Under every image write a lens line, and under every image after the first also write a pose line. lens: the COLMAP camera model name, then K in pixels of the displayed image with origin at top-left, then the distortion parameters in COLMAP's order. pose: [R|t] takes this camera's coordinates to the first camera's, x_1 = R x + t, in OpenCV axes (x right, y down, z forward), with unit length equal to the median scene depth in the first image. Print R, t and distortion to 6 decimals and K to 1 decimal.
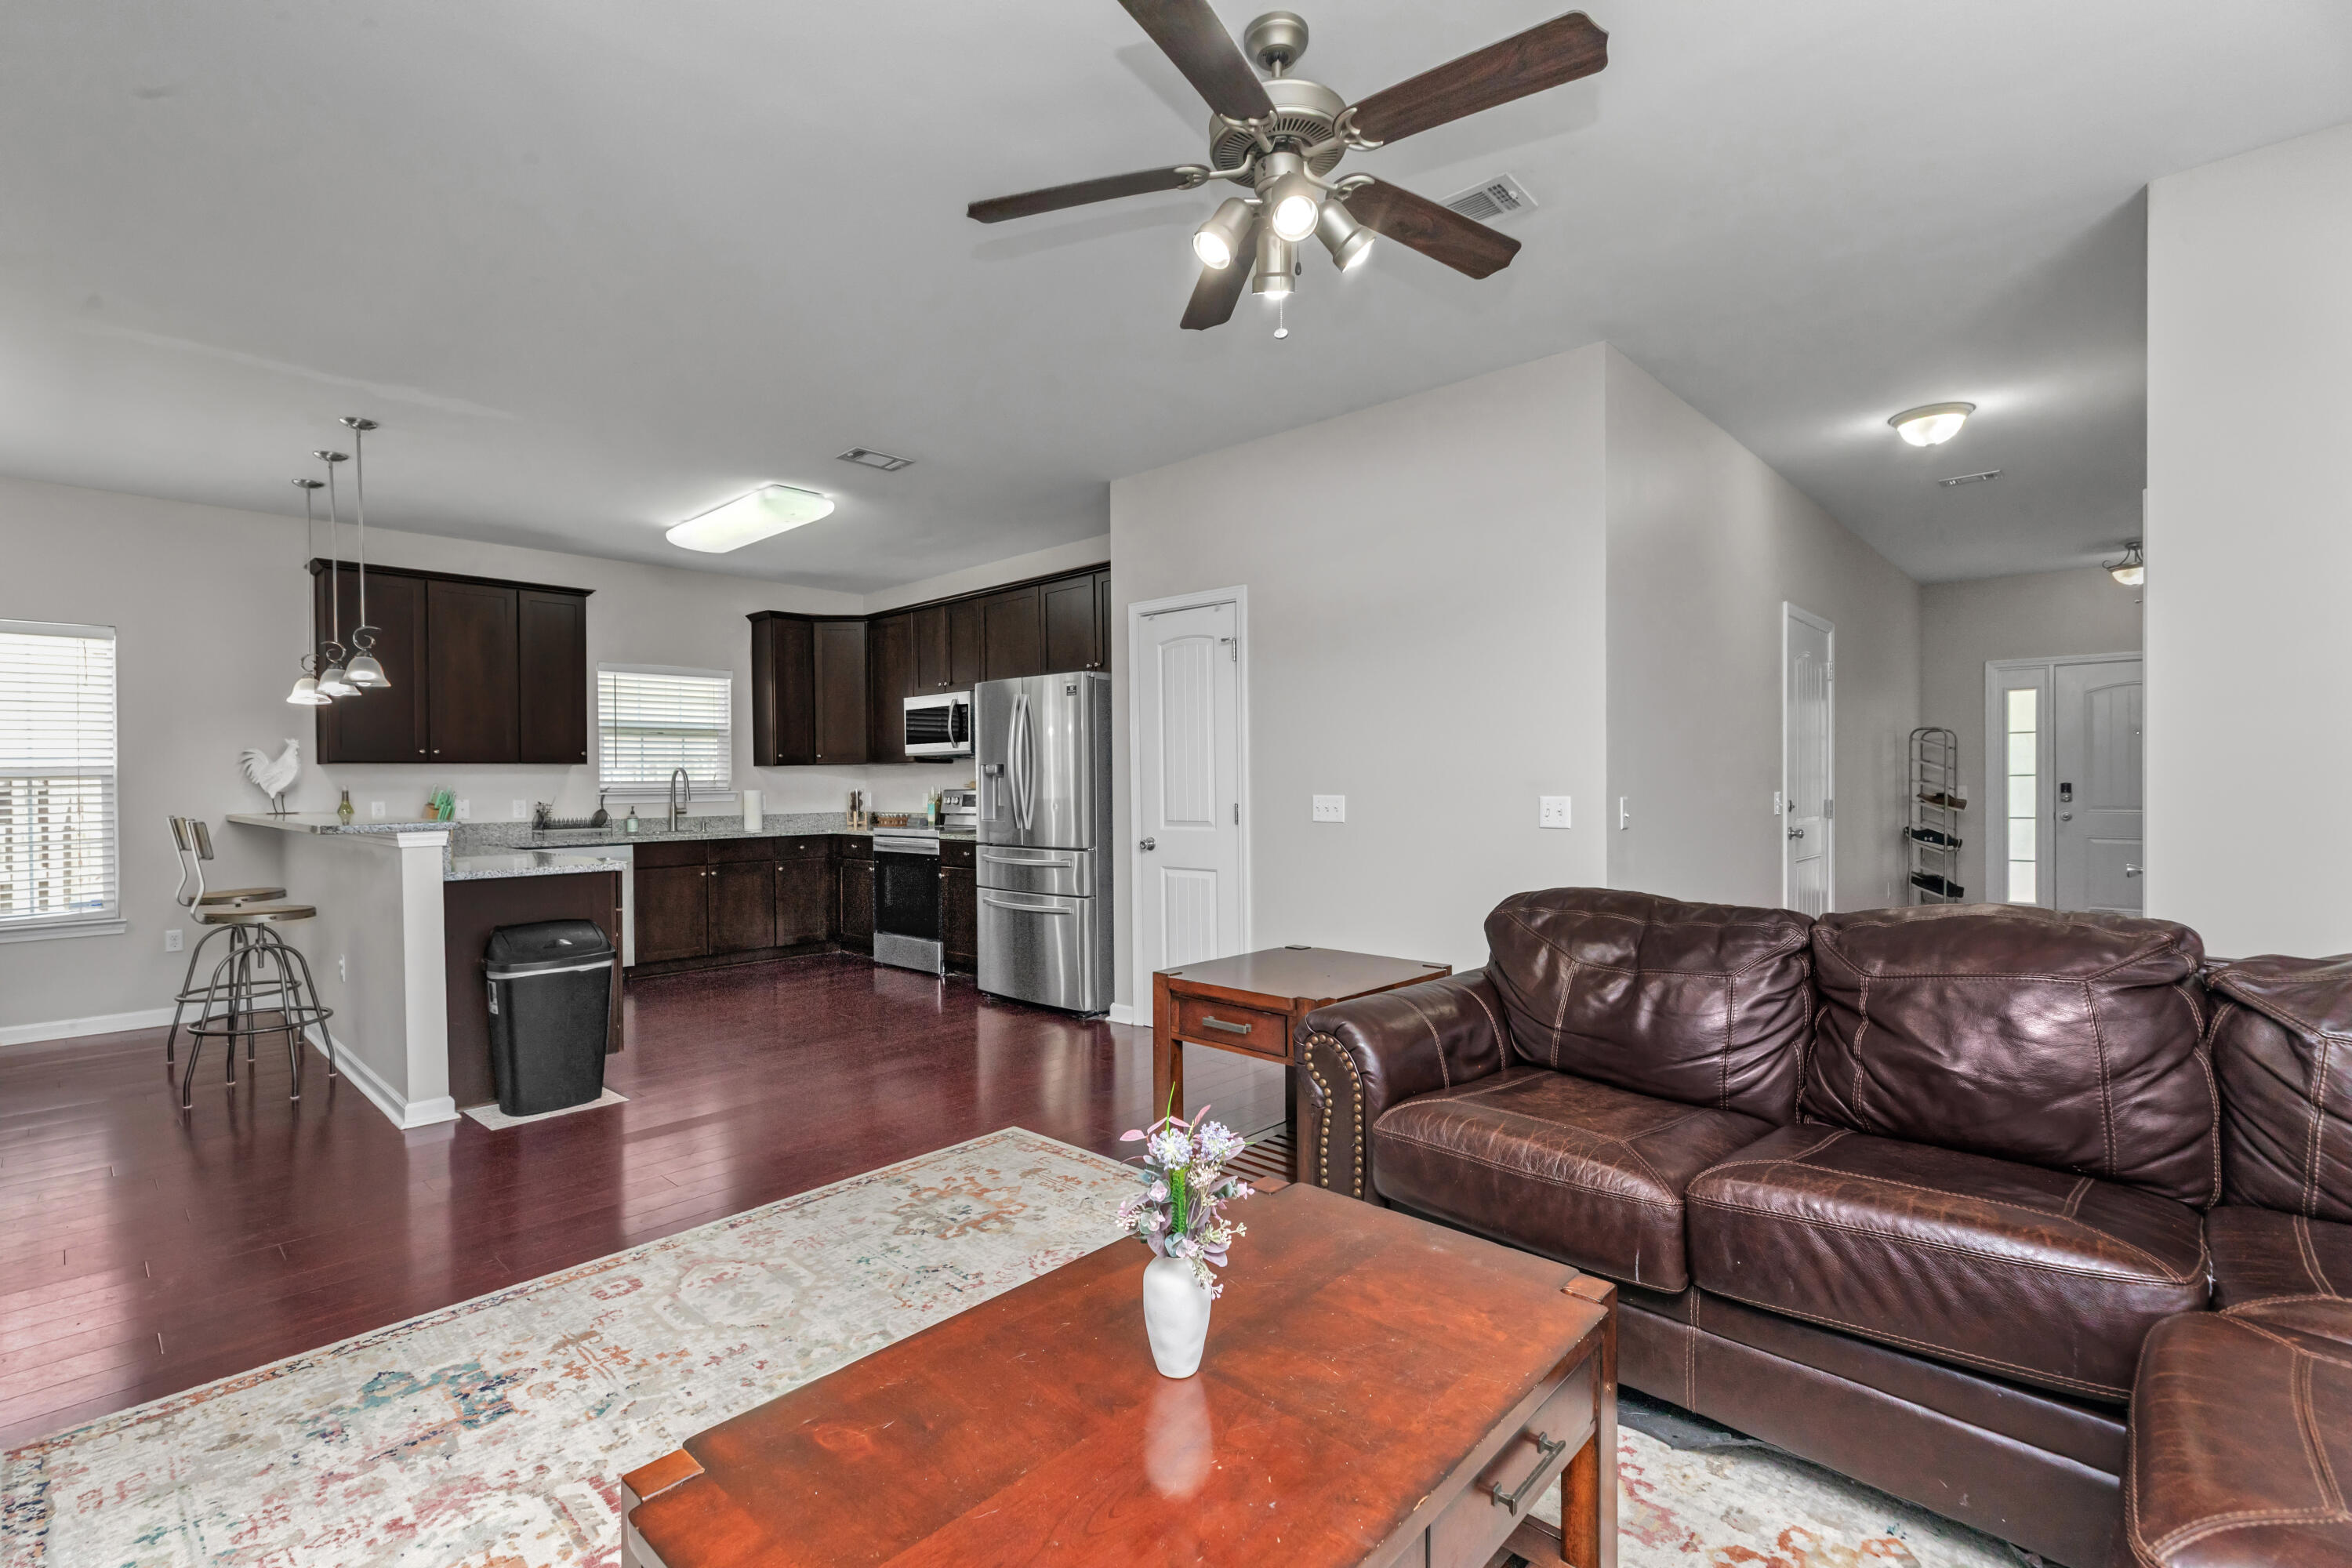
lens RADIAL K [[1060.4, 0, 1152.3], [0, 1060.4, 788.1], [0, 0, 1]] dist [0.002823, 0.001863]
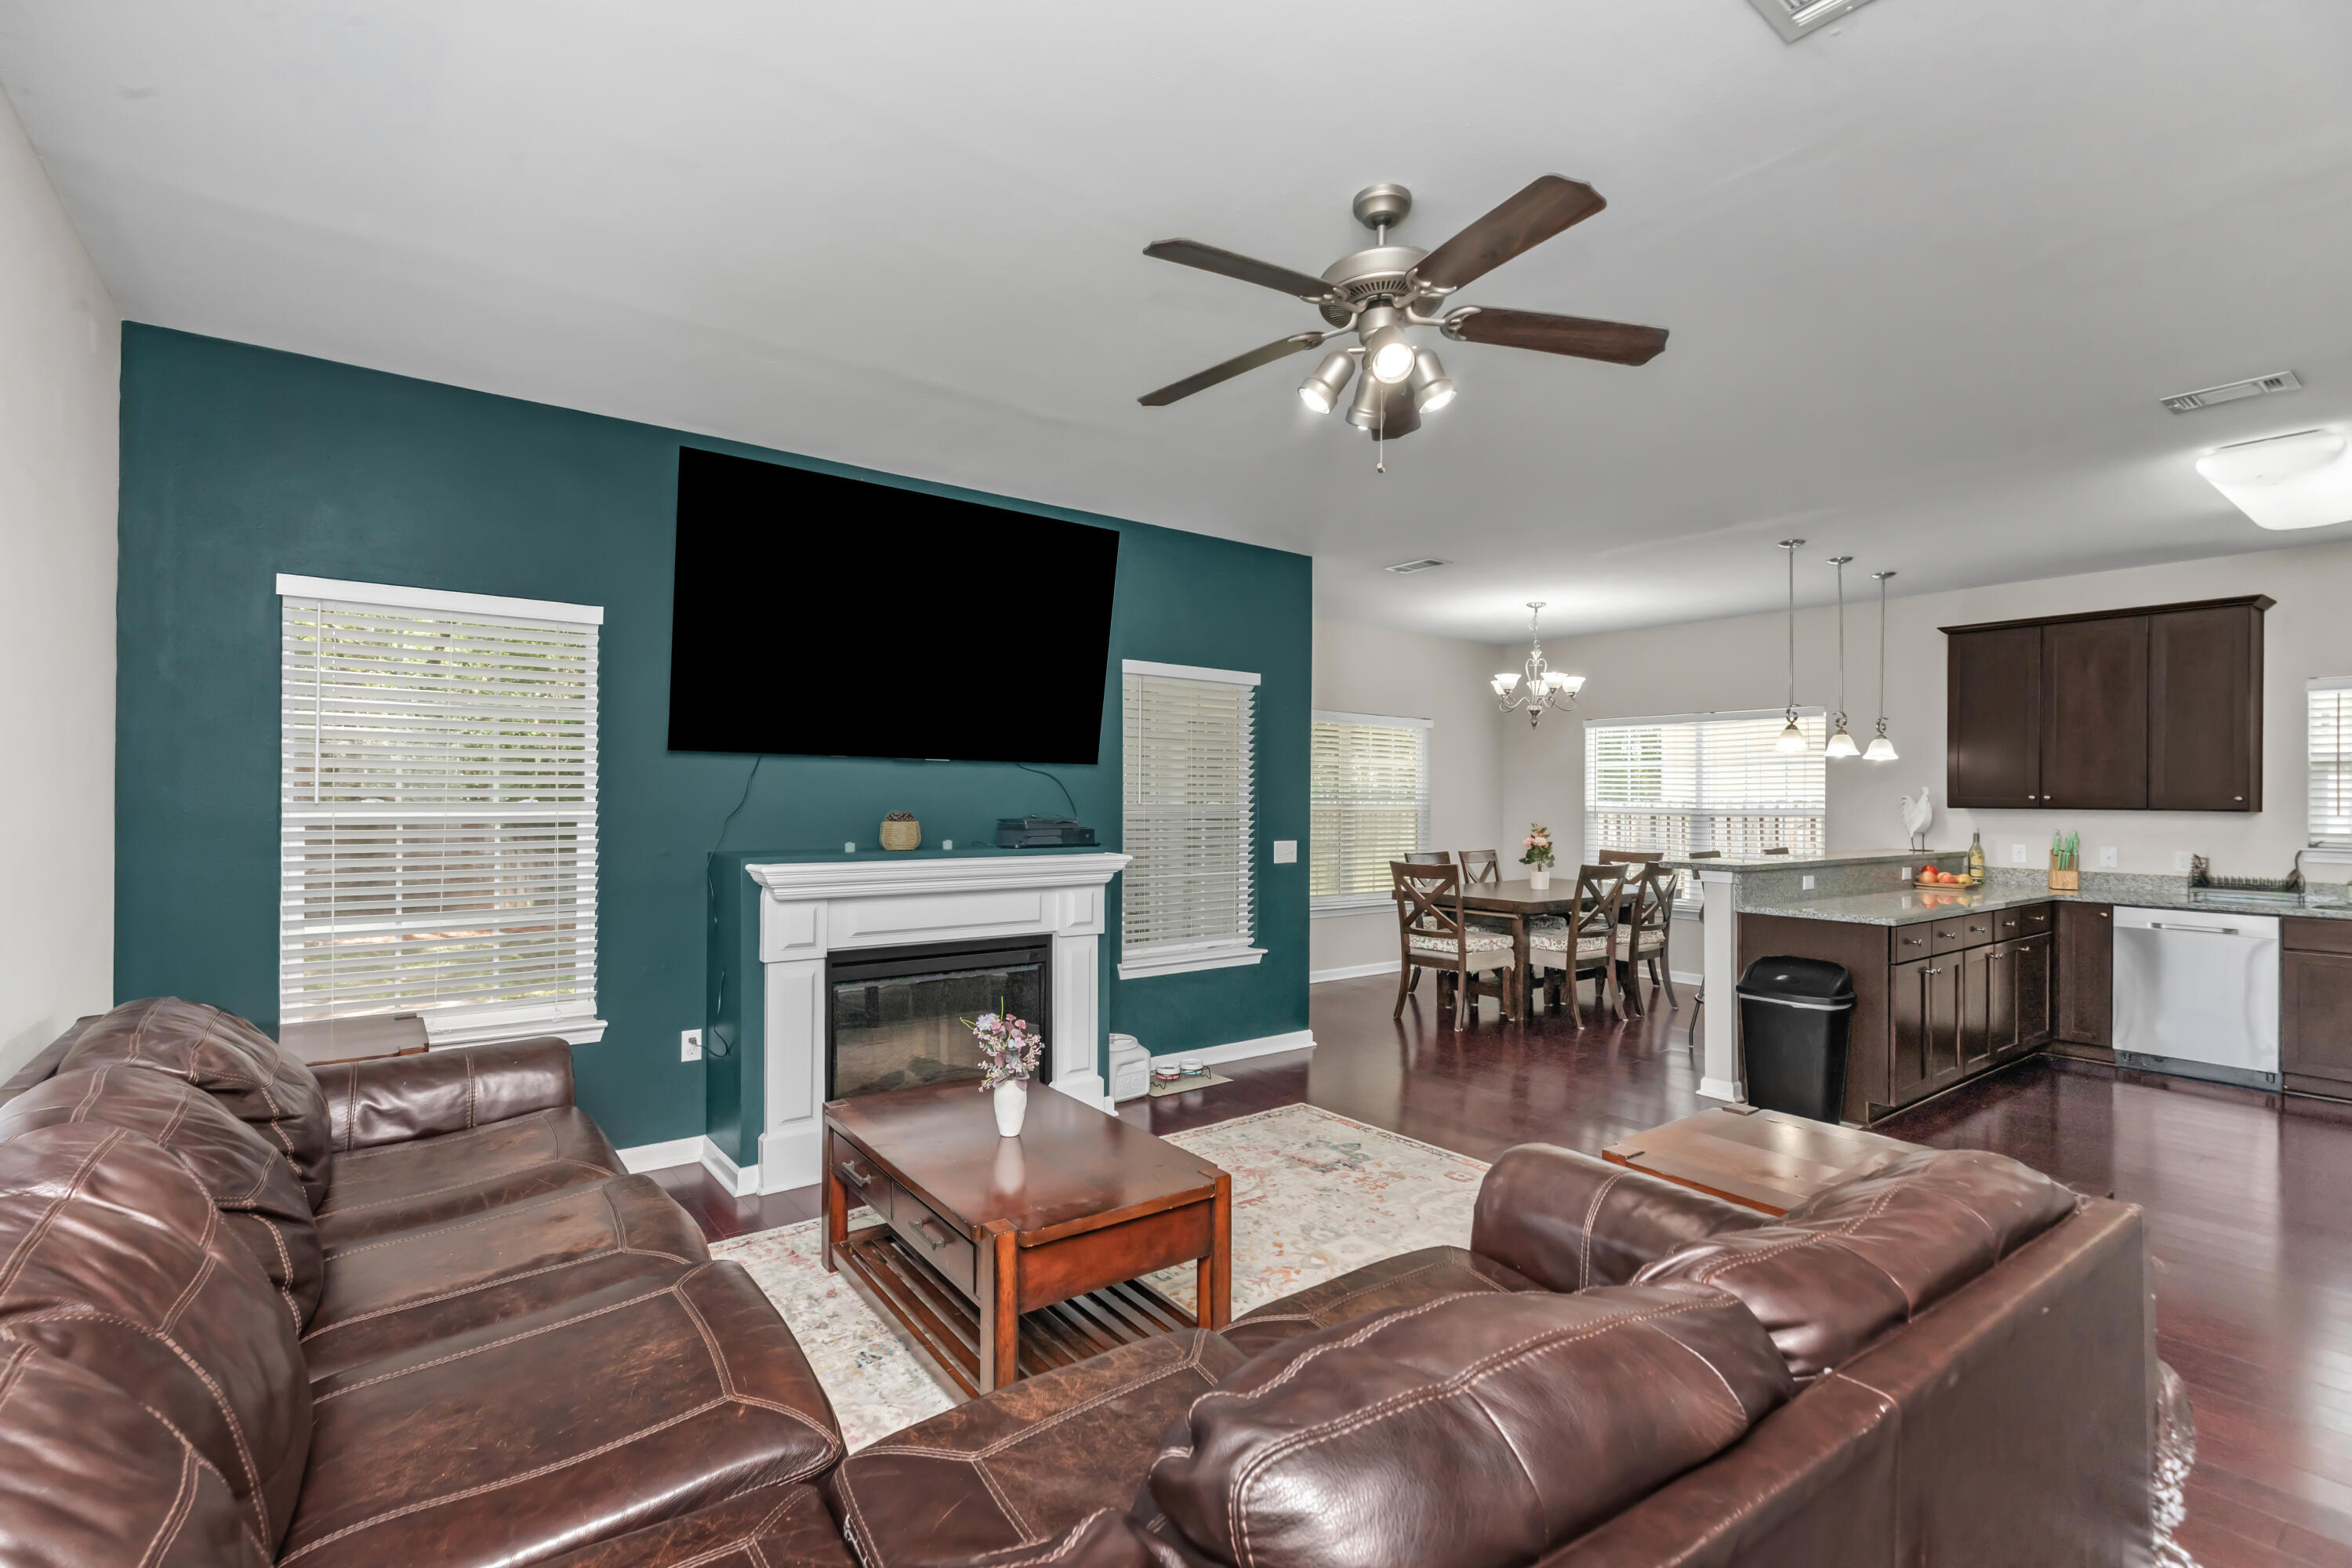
lens RADIAL K [[1060.4, 0, 1163.5], [0, 1060.4, 787.0], [0, 0, 1]] dist [0.002823, 0.001863]
pose [[-0.151377, 0.001906, -0.988474, 0.382704], [-0.014384, 0.999888, 0.004131, -0.031460], [0.988371, 0.014843, -0.151332, 0.288596]]
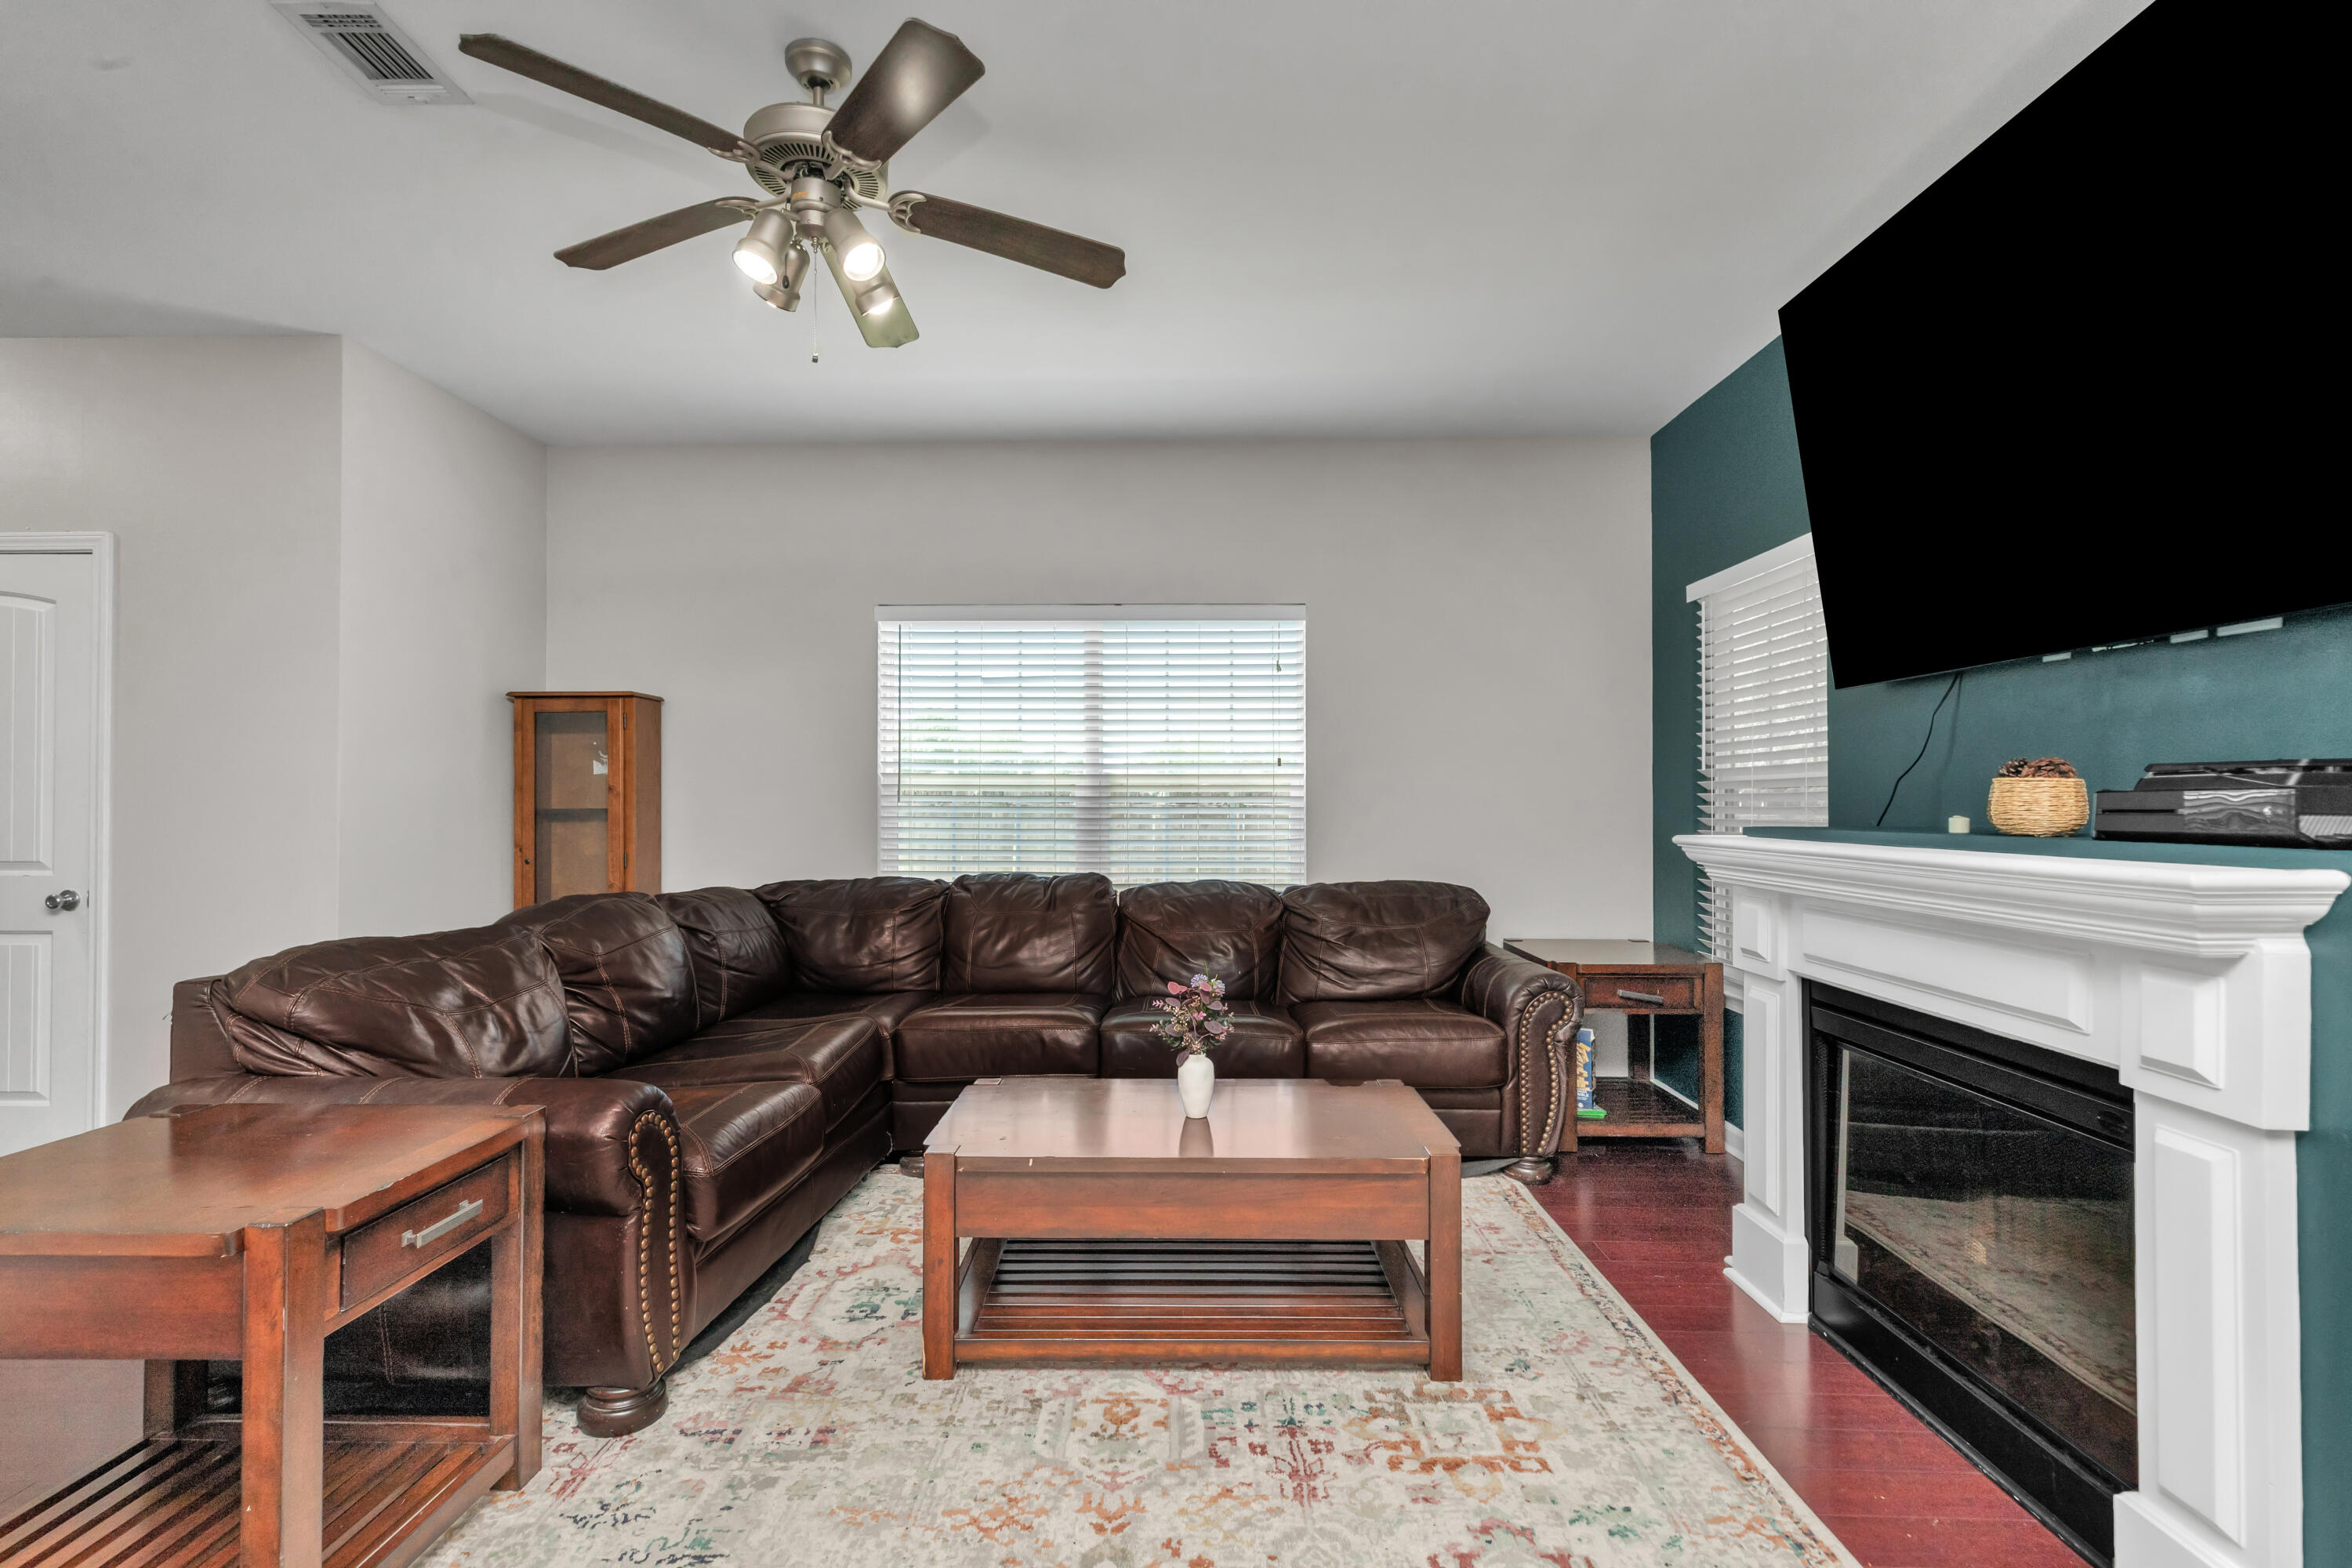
lens RADIAL K [[1116.0, 0, 1157.2], [0, 1116.0, 784.0], [0, 0, 1]] dist [0.004095, -0.000574]
pose [[-0.675972, 0.020037, 0.736655, -0.261706], [0.010035, 0.999788, -0.017986, -0.002090], [-0.736859, -0.004765, -0.676029, 0.445697]]
